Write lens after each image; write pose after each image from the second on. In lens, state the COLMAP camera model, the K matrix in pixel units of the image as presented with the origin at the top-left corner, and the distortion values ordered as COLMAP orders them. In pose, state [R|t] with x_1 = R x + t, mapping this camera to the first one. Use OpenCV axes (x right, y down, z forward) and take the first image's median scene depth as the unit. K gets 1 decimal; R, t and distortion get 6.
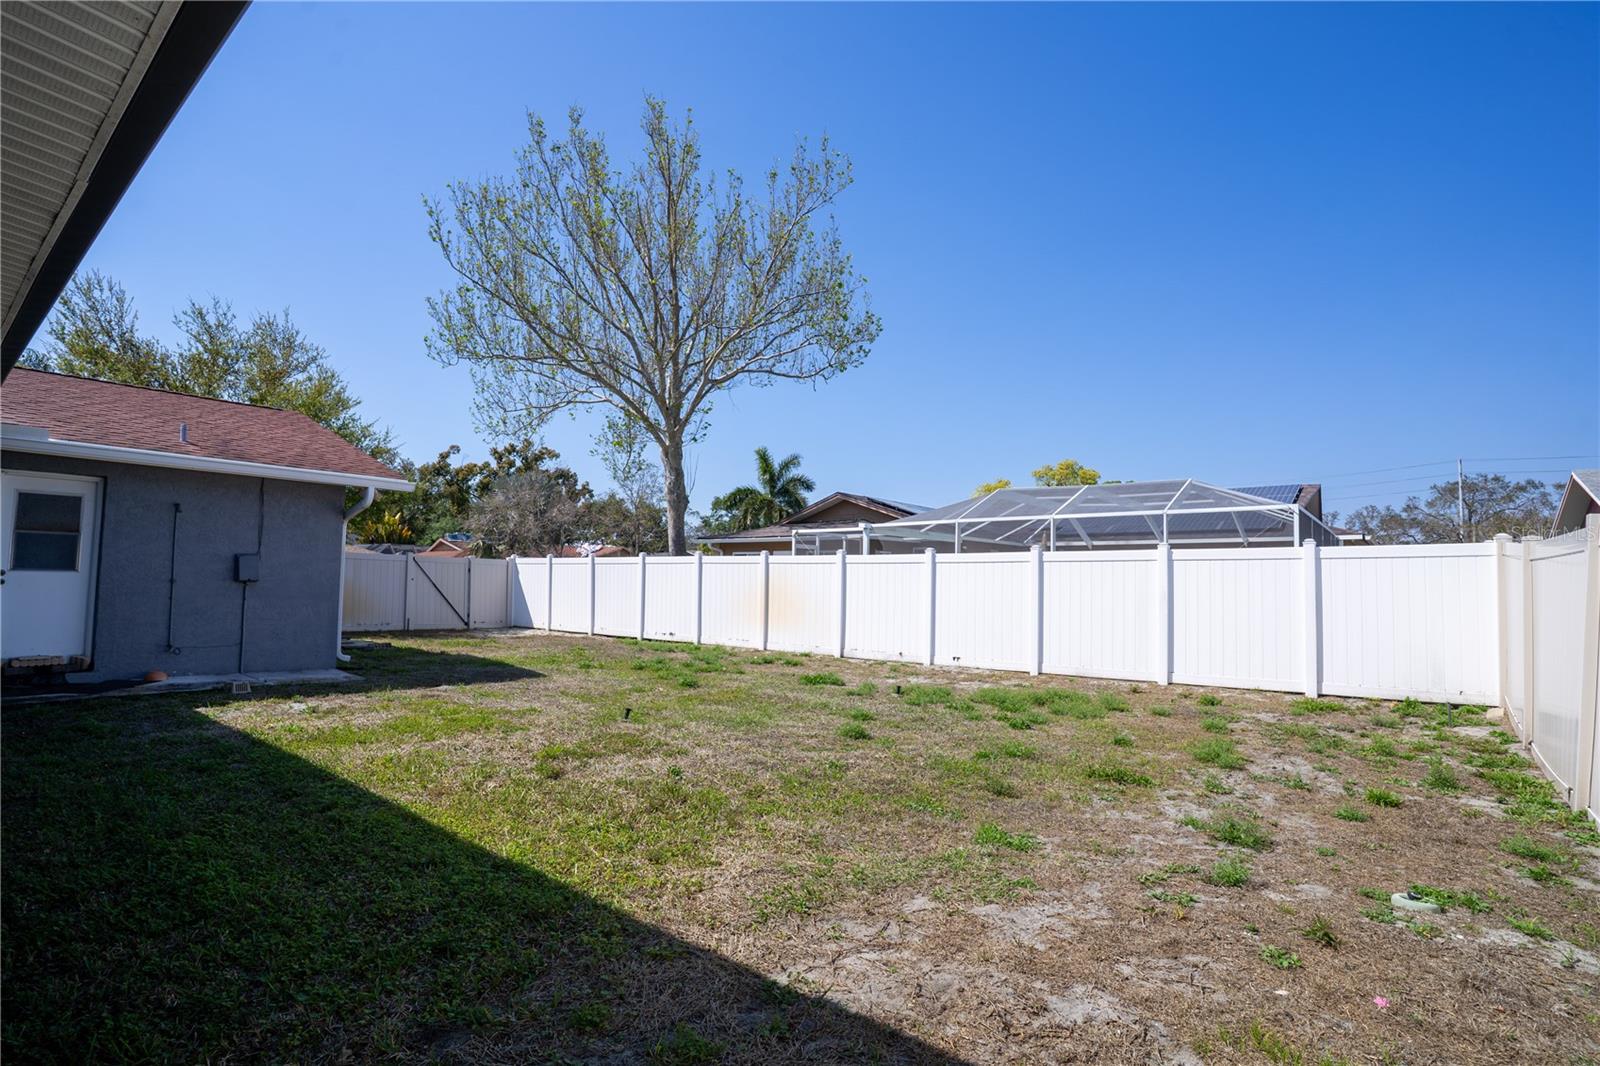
lens RADIAL K [[781.4, 0, 789.3], [0, 781.4, 535.1], [0, 0, 1]] dist [-0.034438, 0.001515]
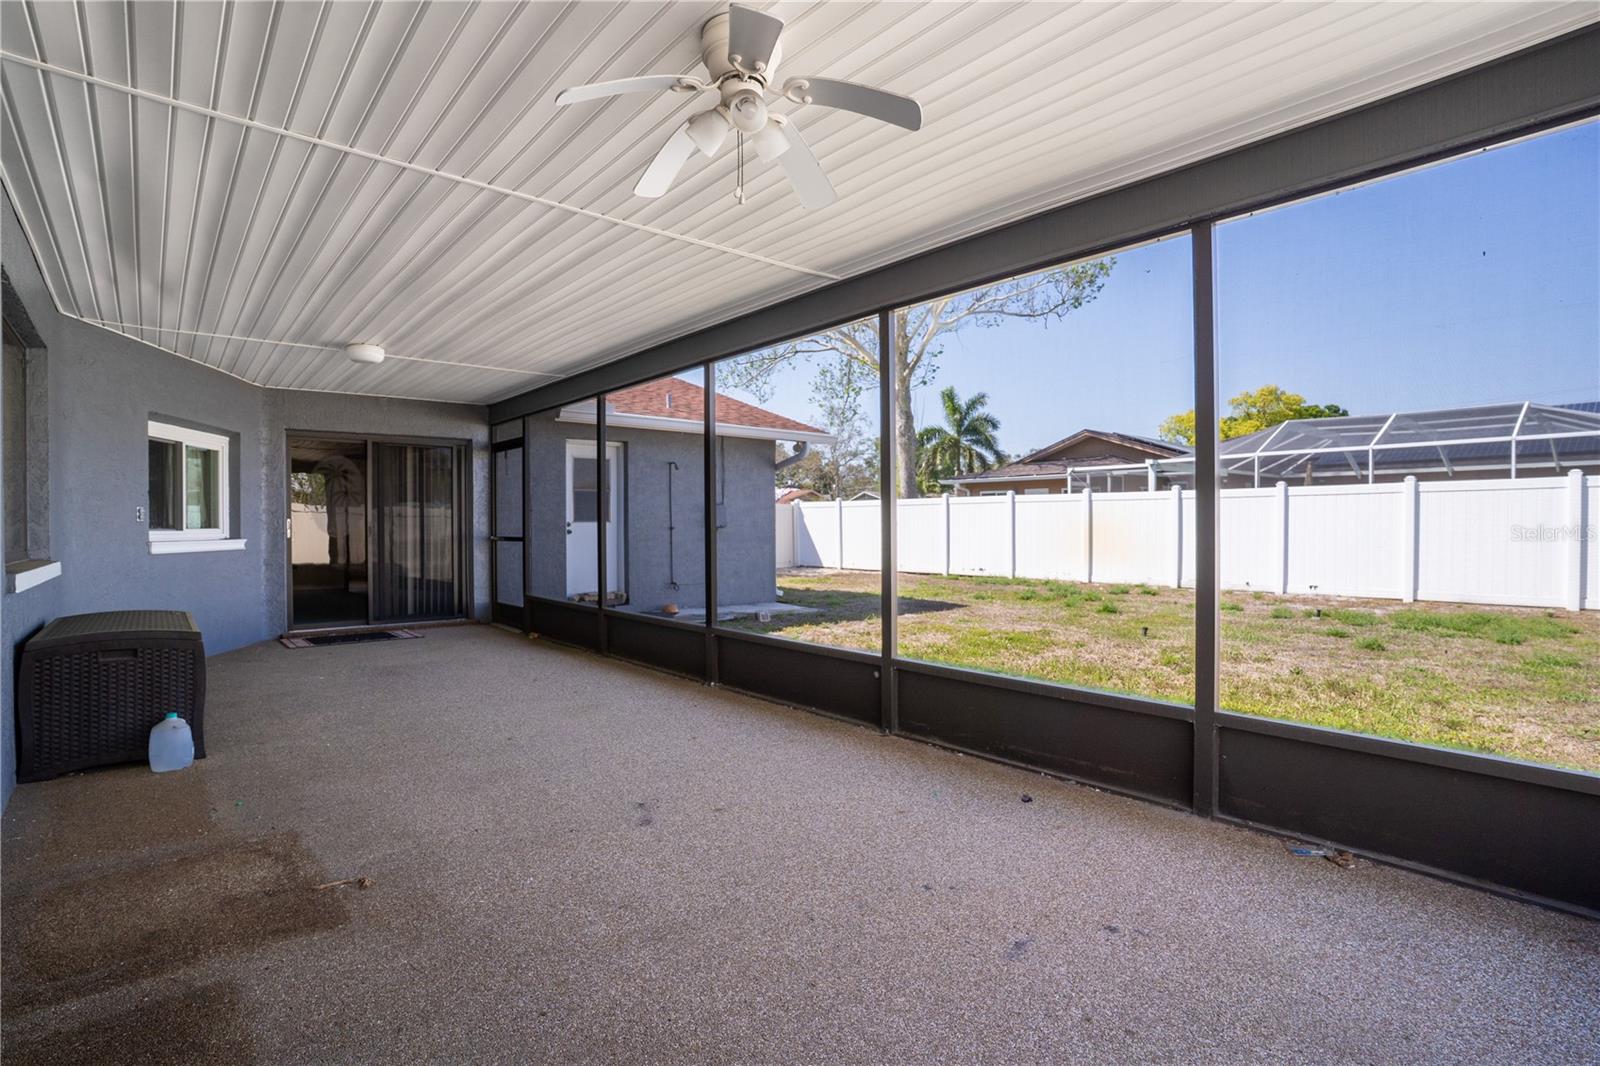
lens RADIAL K [[781.4, 0, 808.4], [0, 781.4, 530.9], [0, 0, 1]] dist [-0.034438, 0.001515]
pose [[0.987905, -0.020409, -0.153709, -0.177771], [0.031095, 0.997238, 0.067446, -0.004429], [0.151908, -0.071410, 0.985812, -0.067147]]
